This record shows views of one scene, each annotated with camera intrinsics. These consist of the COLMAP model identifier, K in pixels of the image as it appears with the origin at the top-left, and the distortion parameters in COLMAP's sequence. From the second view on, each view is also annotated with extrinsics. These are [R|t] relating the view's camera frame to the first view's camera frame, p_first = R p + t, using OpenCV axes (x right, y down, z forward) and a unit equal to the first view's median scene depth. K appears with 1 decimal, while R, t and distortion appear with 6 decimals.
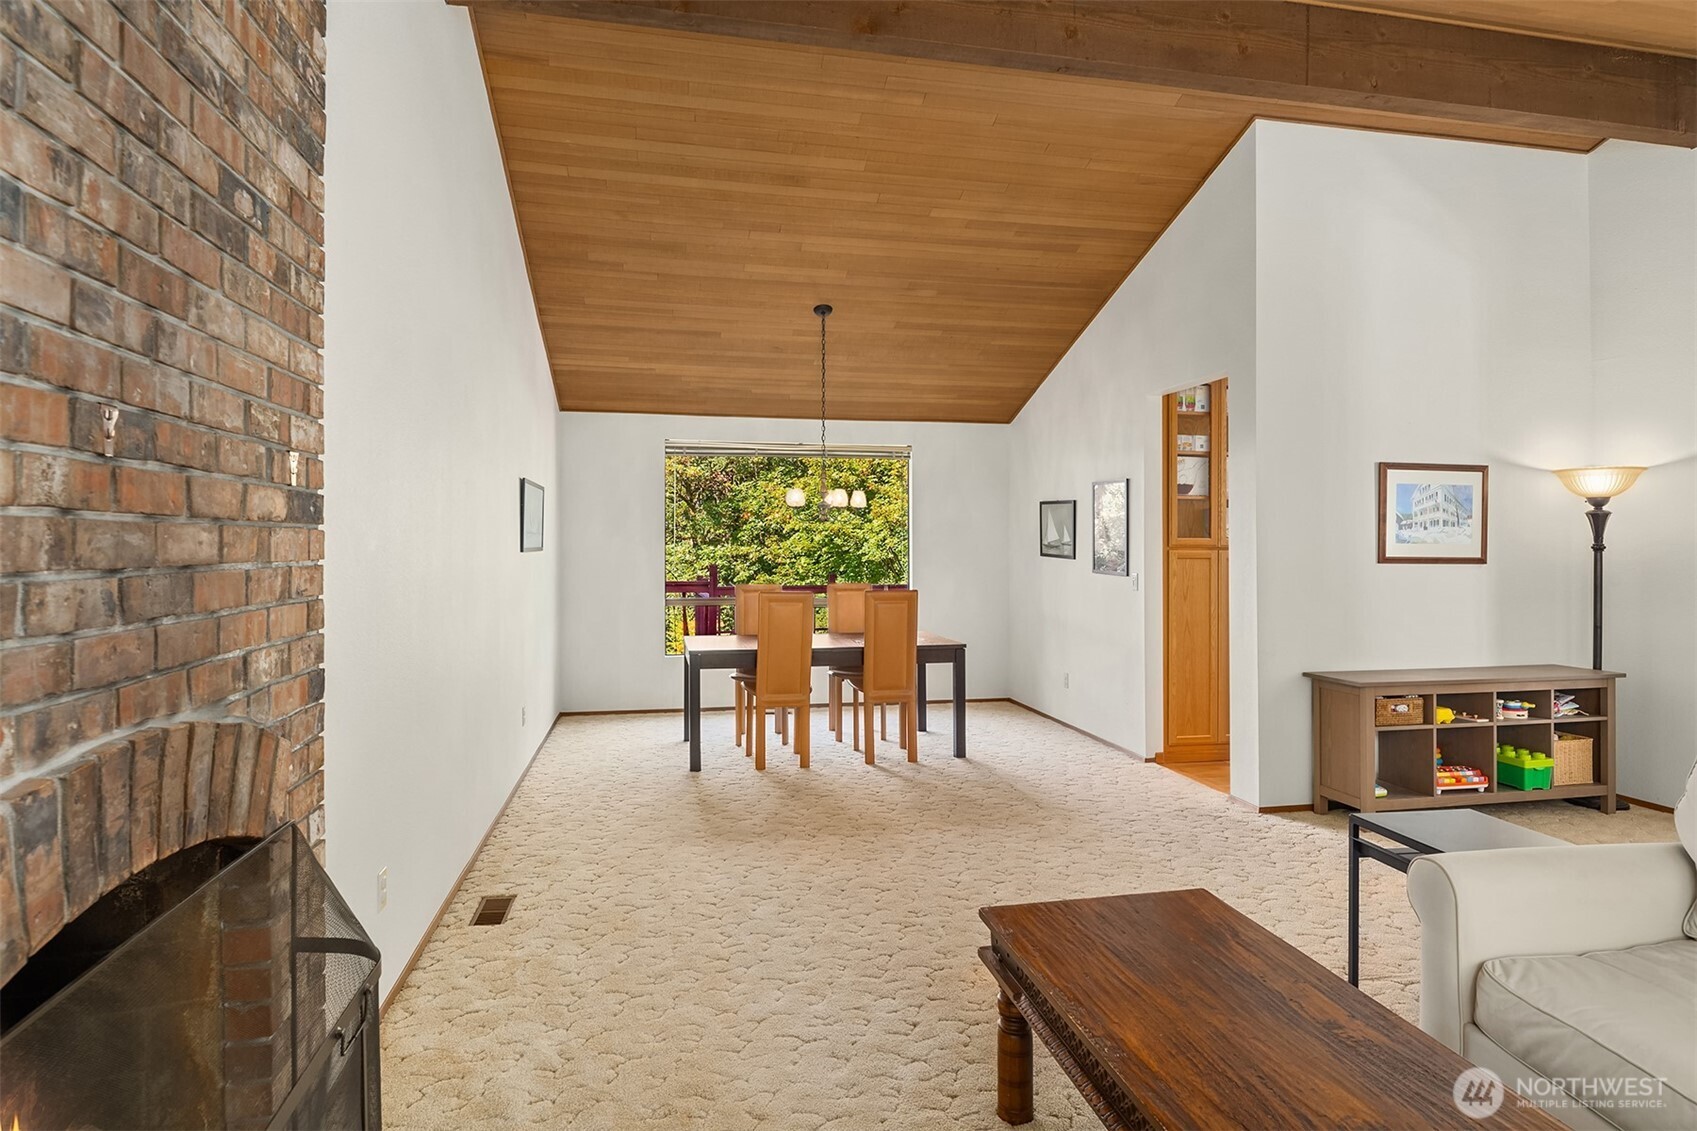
lens RADIAL K [[912.1, 0, 848.5], [0, 912.1, 565.5], [0, 0, 1]] dist [0.000830, 0.000085]
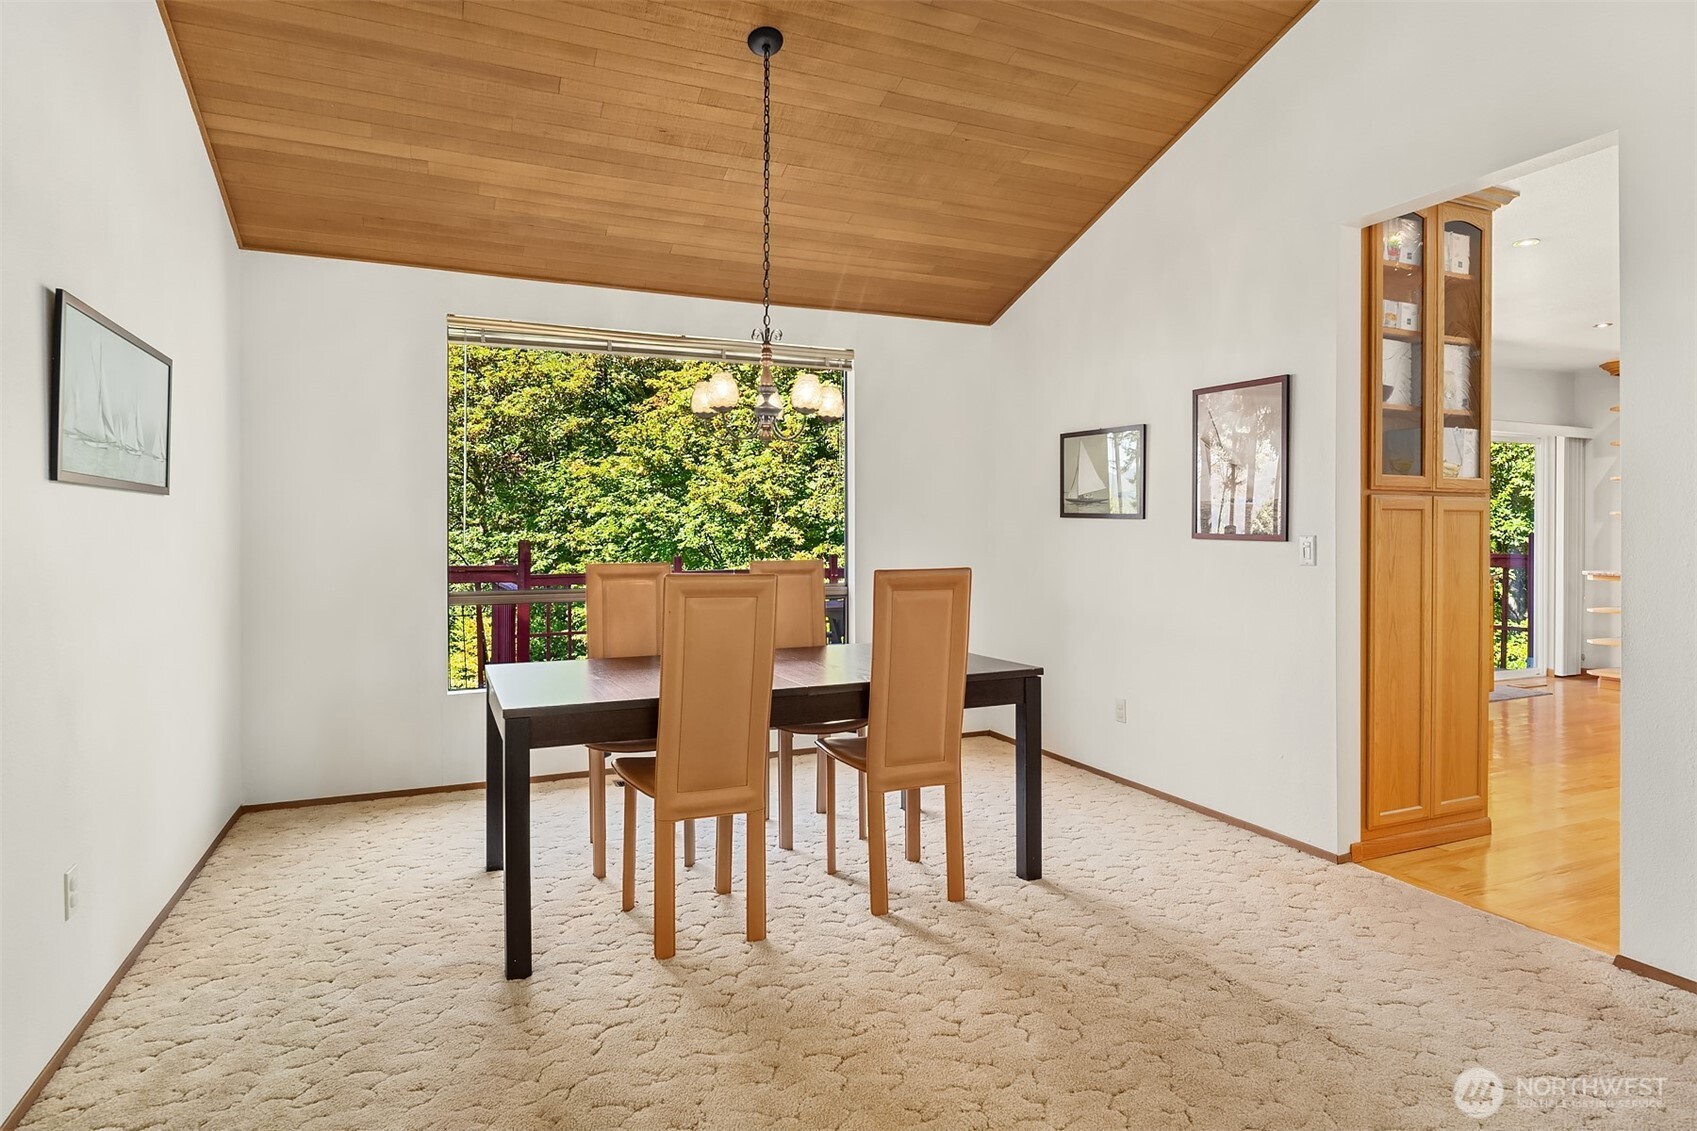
lens RADIAL K [[895.5, 0, 830.8], [0, 895.5, 541.5], [0, 0, 1]] dist [-0.004635, -0.000817]
pose [[0.979195, -0.004915, 0.202864, -0.082883], [0.007912, 0.999871, -0.013962, 0.014702], [-0.202769, 0.015277, 0.979107, 0.417294]]
